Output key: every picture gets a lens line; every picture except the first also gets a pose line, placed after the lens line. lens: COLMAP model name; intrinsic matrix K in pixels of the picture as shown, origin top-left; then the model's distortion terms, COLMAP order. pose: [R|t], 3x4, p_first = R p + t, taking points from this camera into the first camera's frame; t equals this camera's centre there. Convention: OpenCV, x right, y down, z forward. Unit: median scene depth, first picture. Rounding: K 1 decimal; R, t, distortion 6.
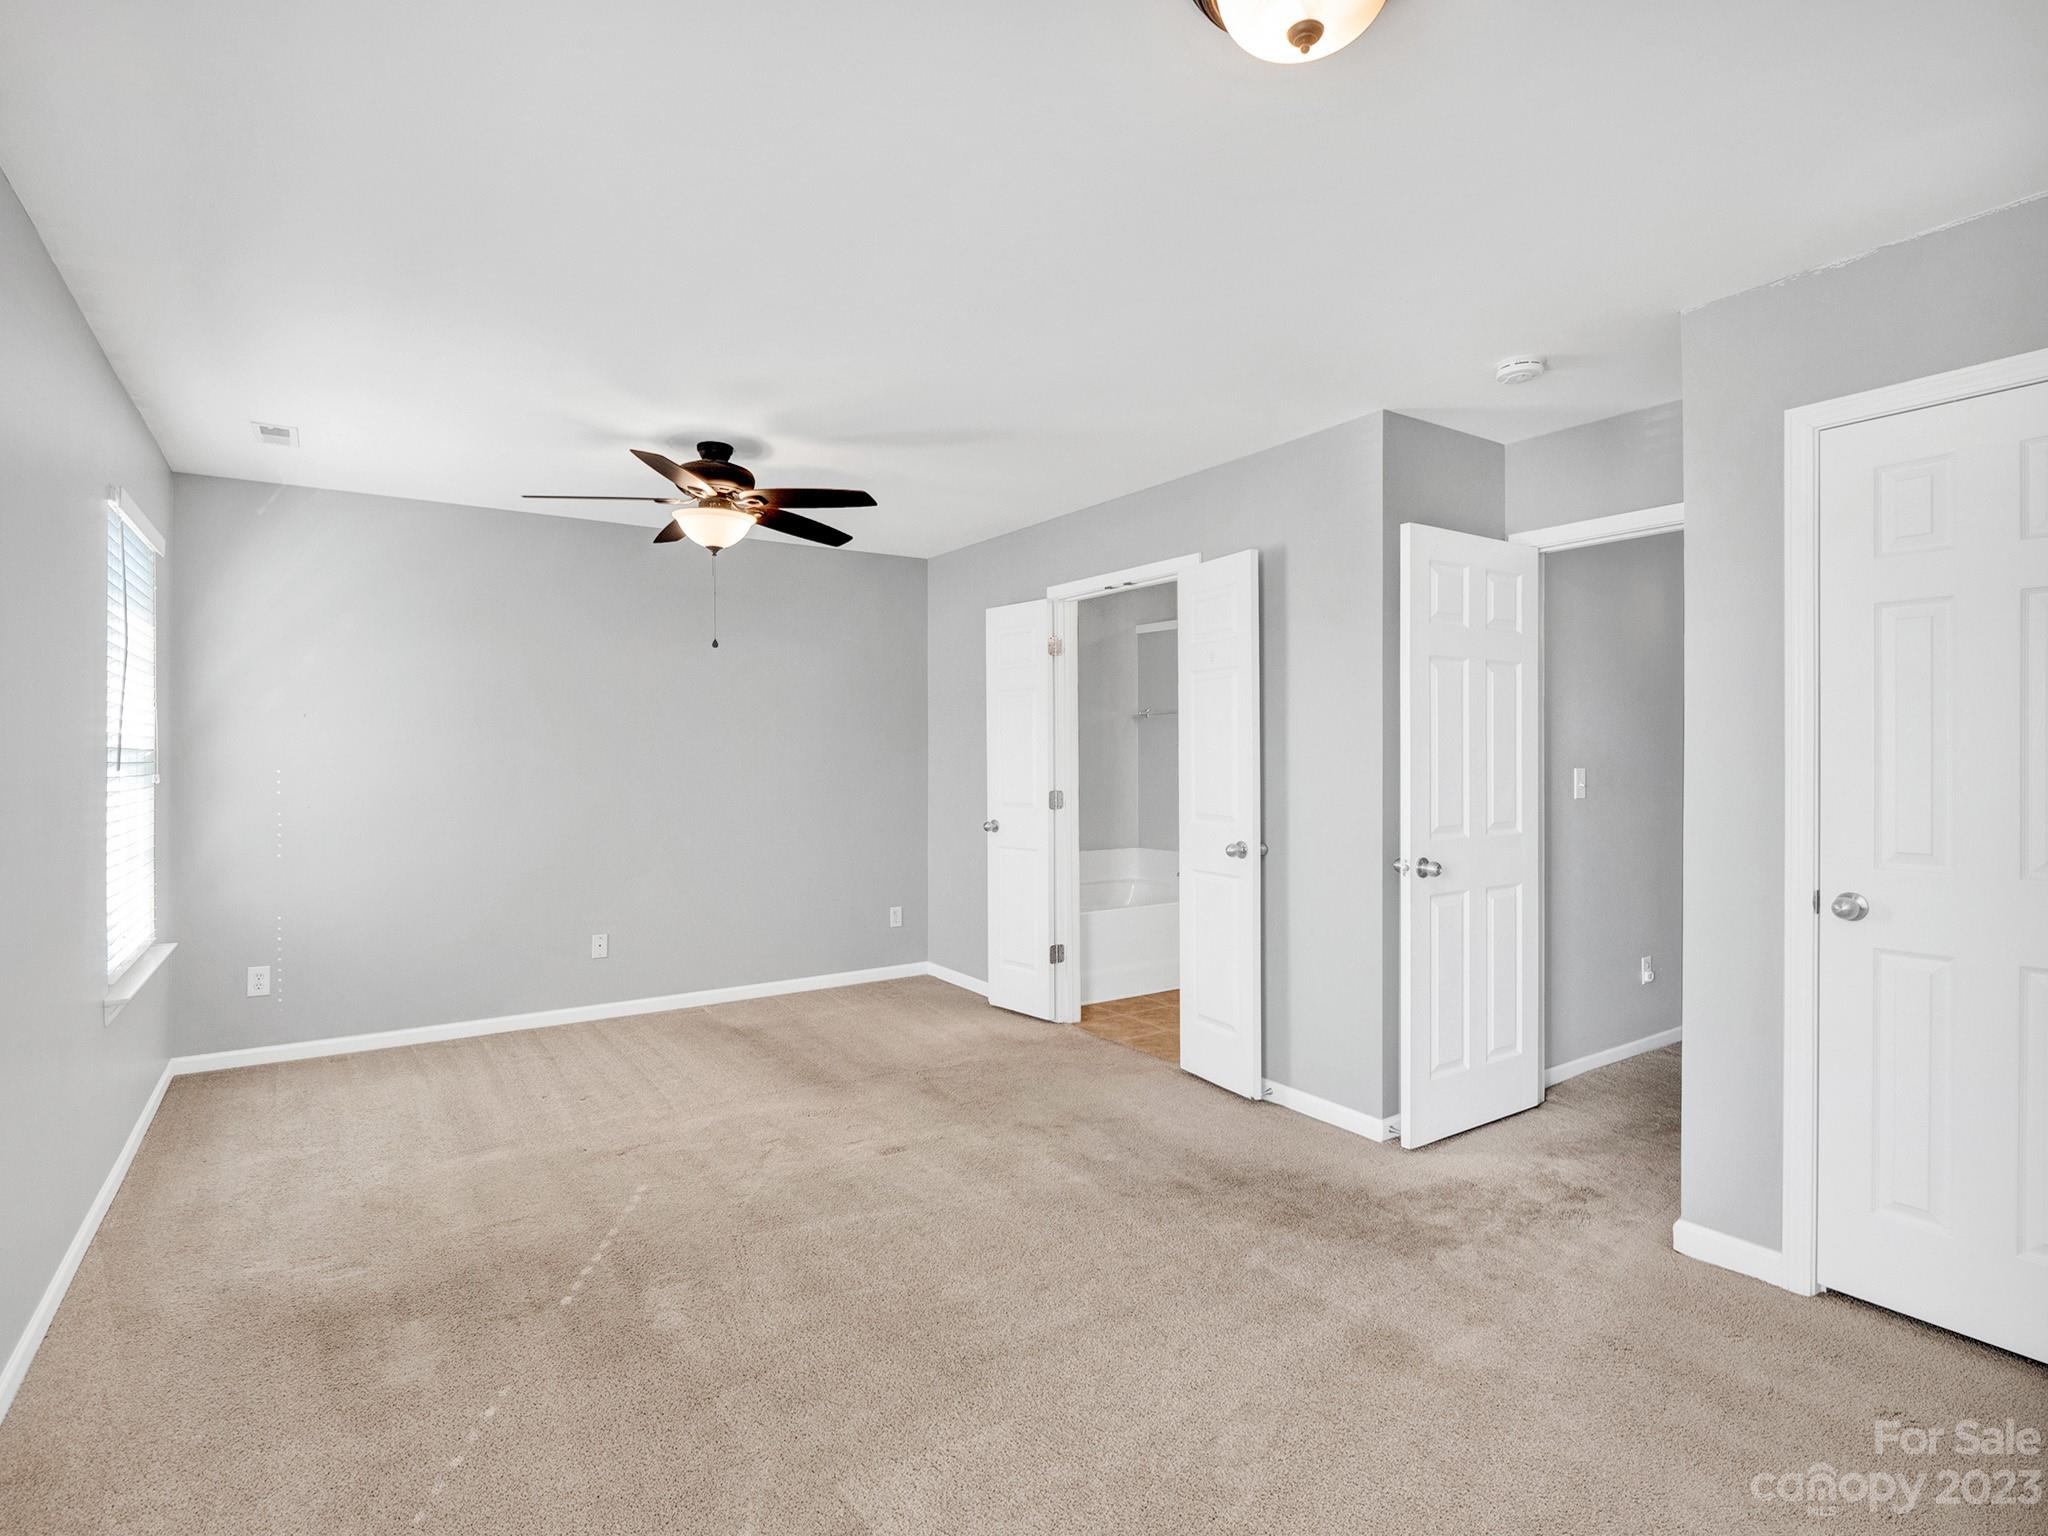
lens RADIAL K [[1029.1, 0, 1029.8], [0, 1029.1, 755.2], [0, 0, 1]] dist [-0.008621, -0.002602]
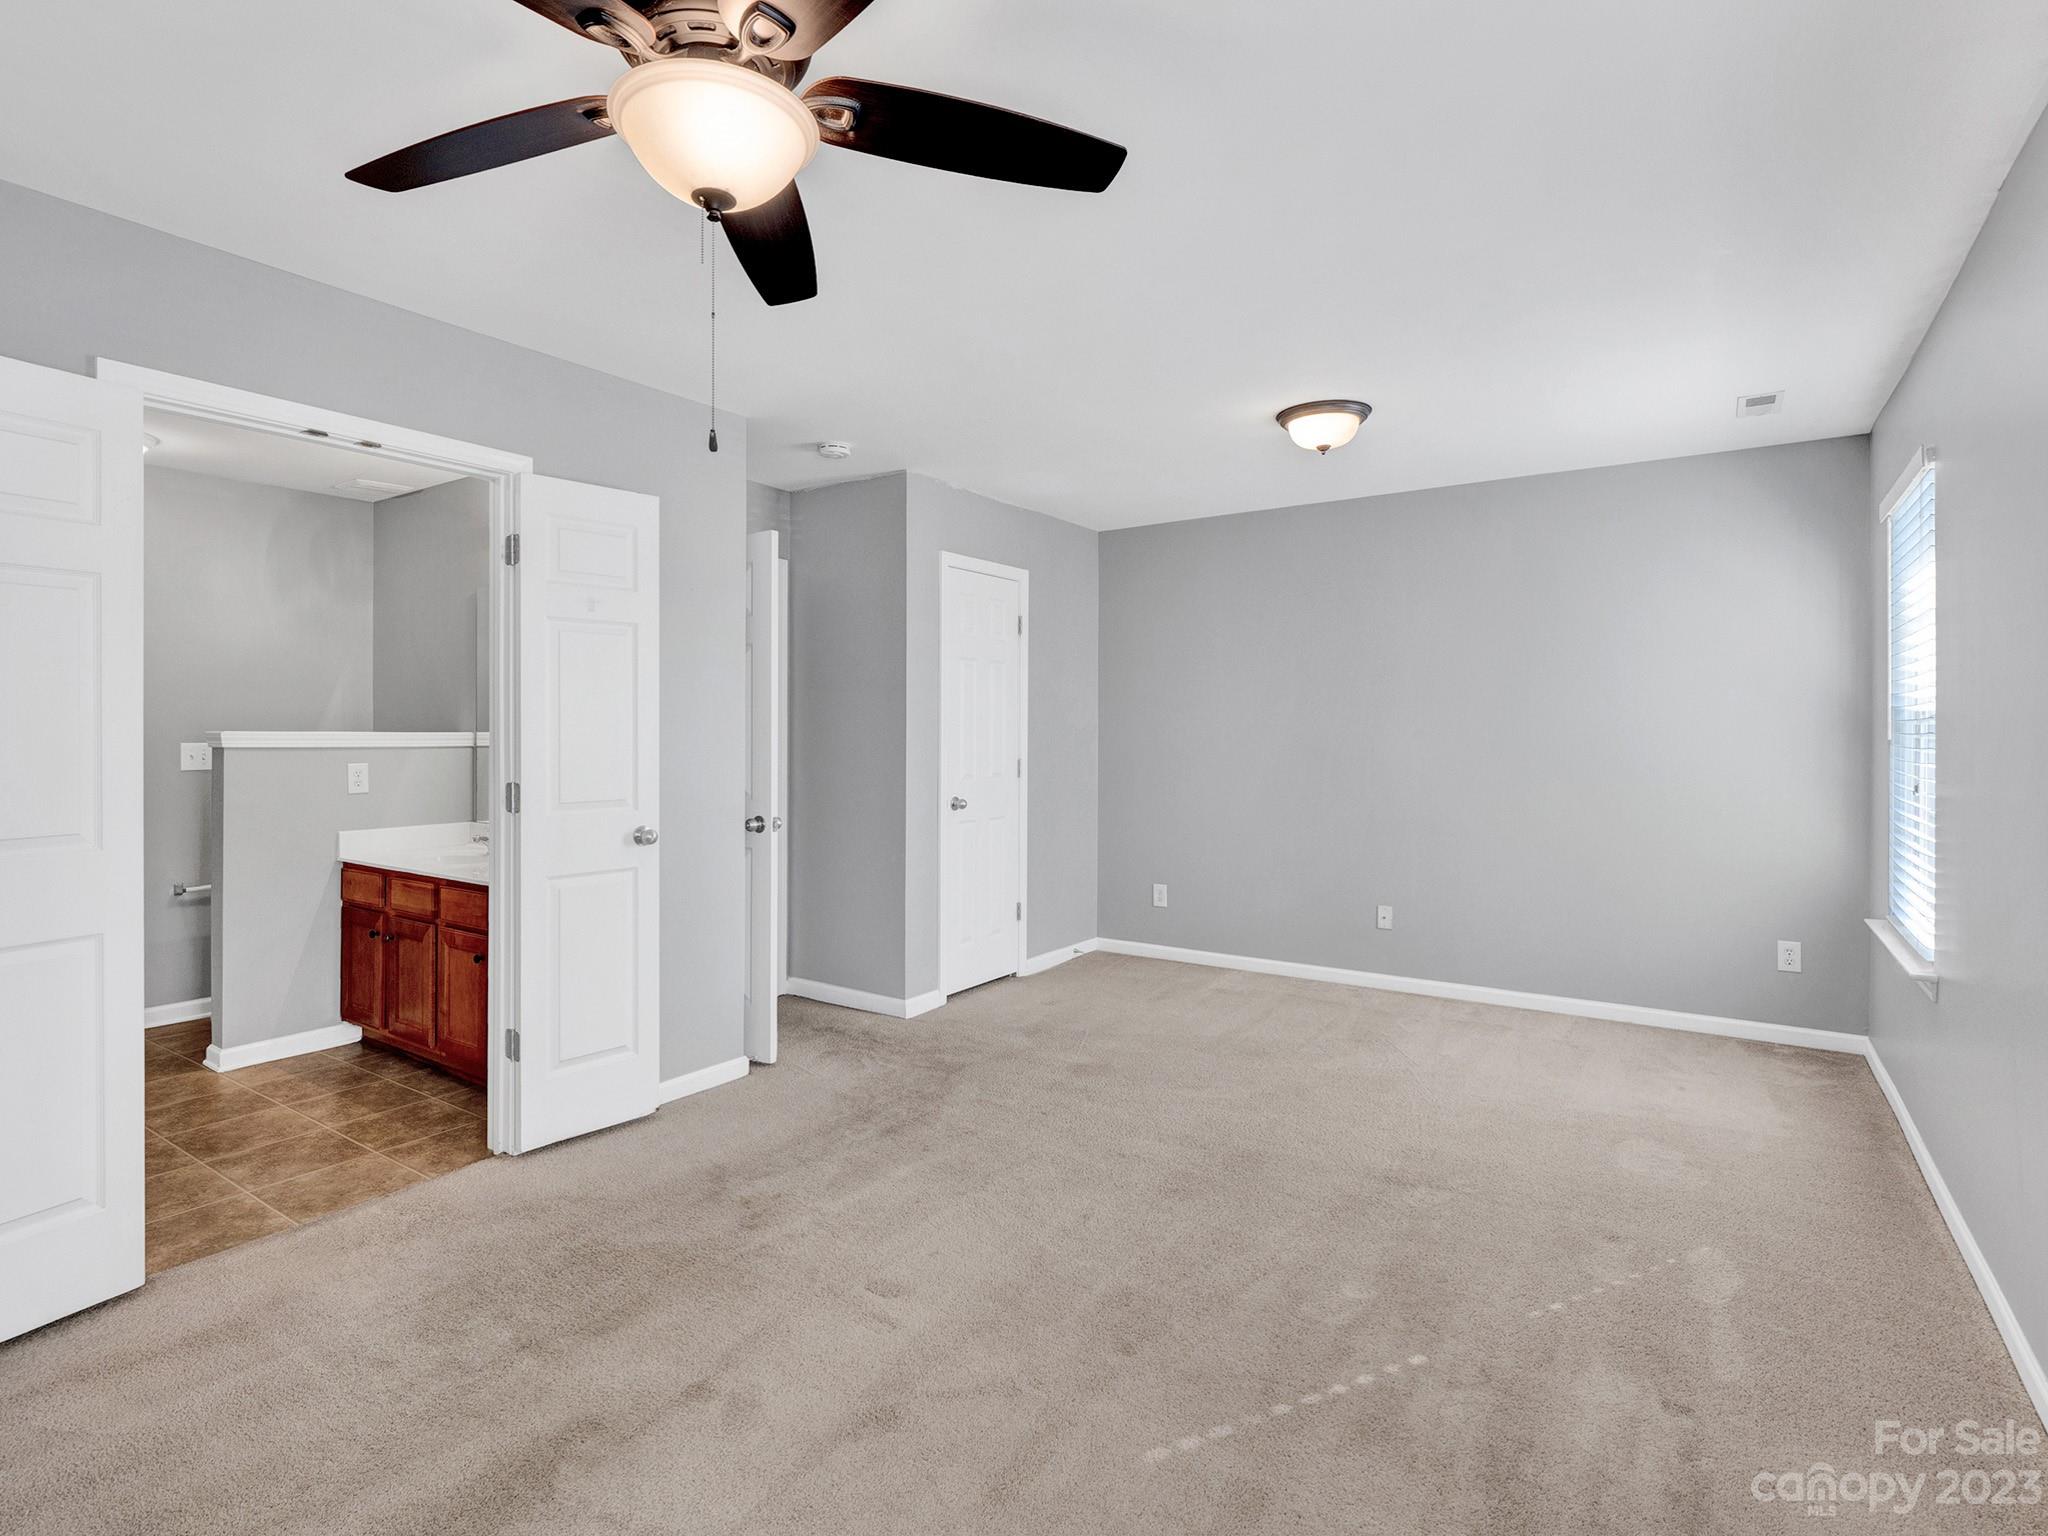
lens RADIAL K [[1029.1, 0, 973.0], [0, 1029.1, 741.2], [0, 0, 1]] dist [-0.008621, -0.002602]
pose [[-0.343650, -0.007501, 0.939068, -0.764637], [-0.001514, 0.999971, 0.007433, 0.005515], [-0.939097, 0.001132, -0.343652, 1.117440]]
